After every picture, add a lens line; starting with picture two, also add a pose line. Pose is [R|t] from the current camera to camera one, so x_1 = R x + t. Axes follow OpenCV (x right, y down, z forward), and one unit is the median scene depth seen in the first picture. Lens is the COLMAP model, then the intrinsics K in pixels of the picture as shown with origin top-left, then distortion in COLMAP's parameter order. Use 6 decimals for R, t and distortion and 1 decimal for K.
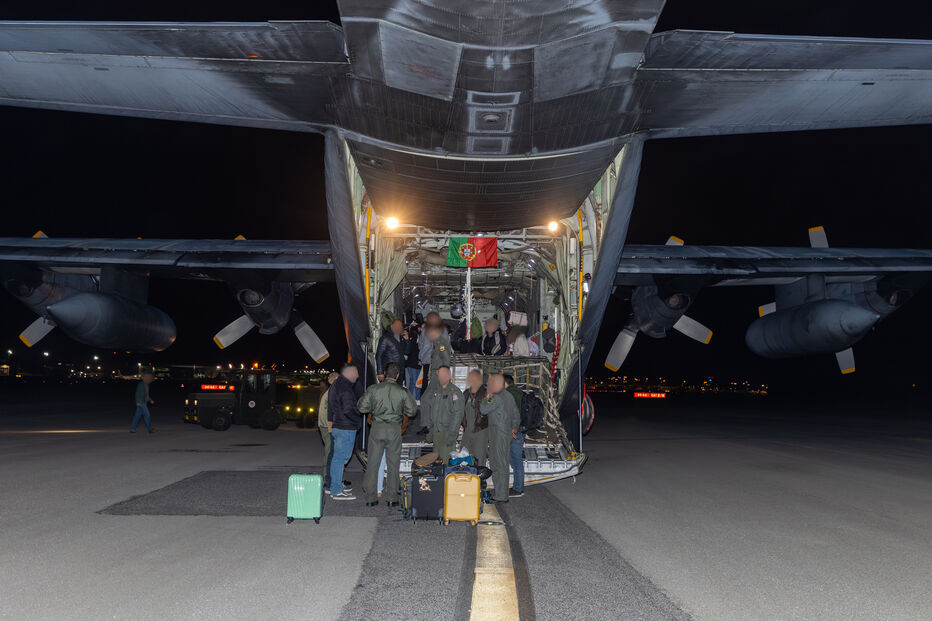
lens RADIAL K [[1084.5, 0, 466.4], [0, 1084.5, 310.1], [0, 0, 1]] dist [-0.005584, 0.000000]
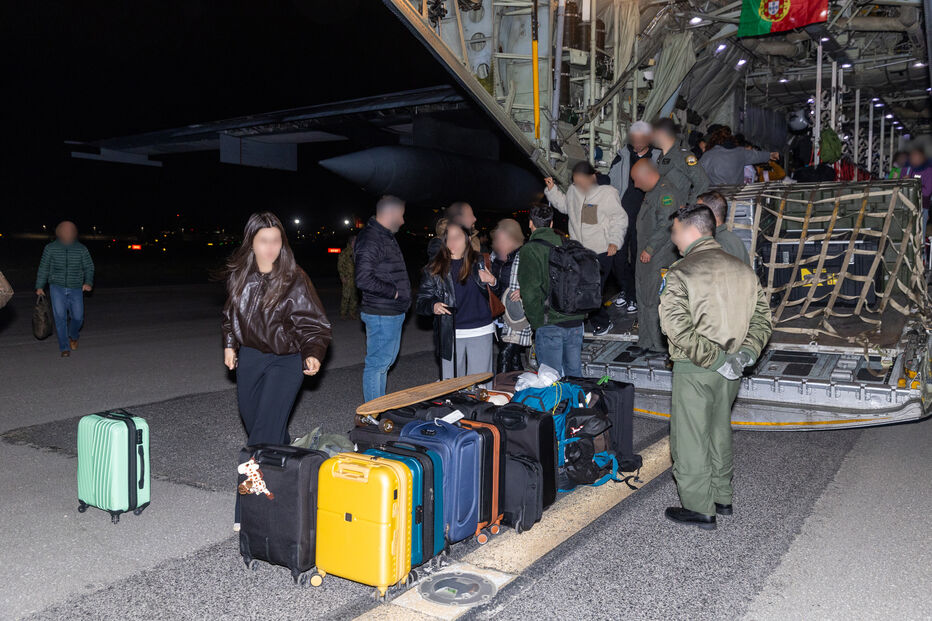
lens RADIAL K [[806.3, 0, 468.3], [0, 806.3, 311.5], [0, 0, 1]] dist [0.005390, 0.011632]
pose [[0.812384, 0.032051, -0.582241, 0.125644], [0.053628, 0.990150, 0.129331, 0.043811], [0.580651, -0.136291, 0.802664, 0.532658]]
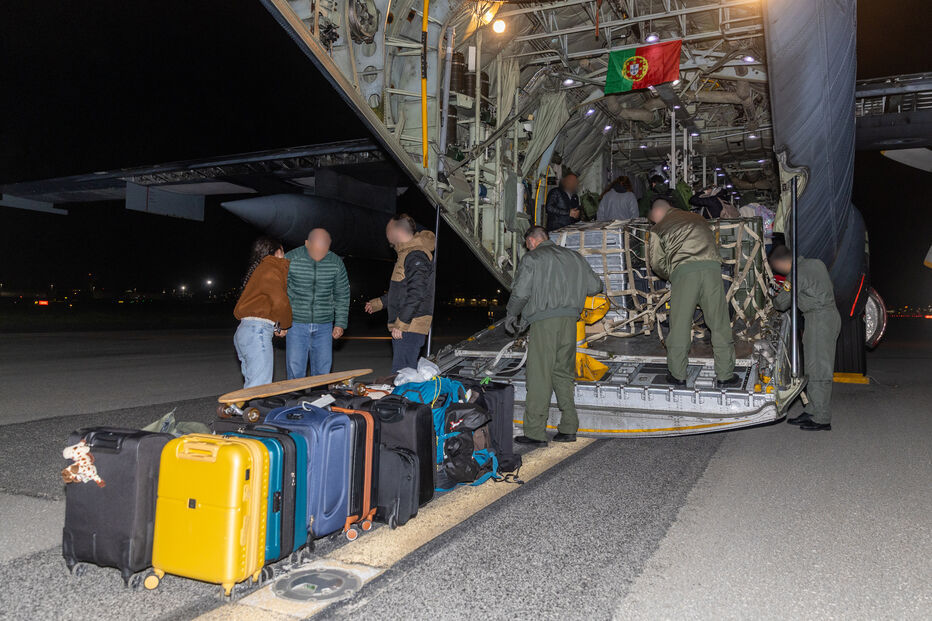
lens RADIAL K [[722.4, 0, 479.0], [0, 722.4, 287.2], [0, 0, 1]] dist [0.020450, -0.009043]
pose [[0.889165, -0.018612, -0.457208, 0.116557], [0.032100, 0.999248, 0.021750, 0.067689], [0.456459, -0.034016, 0.889094, 0.556146]]
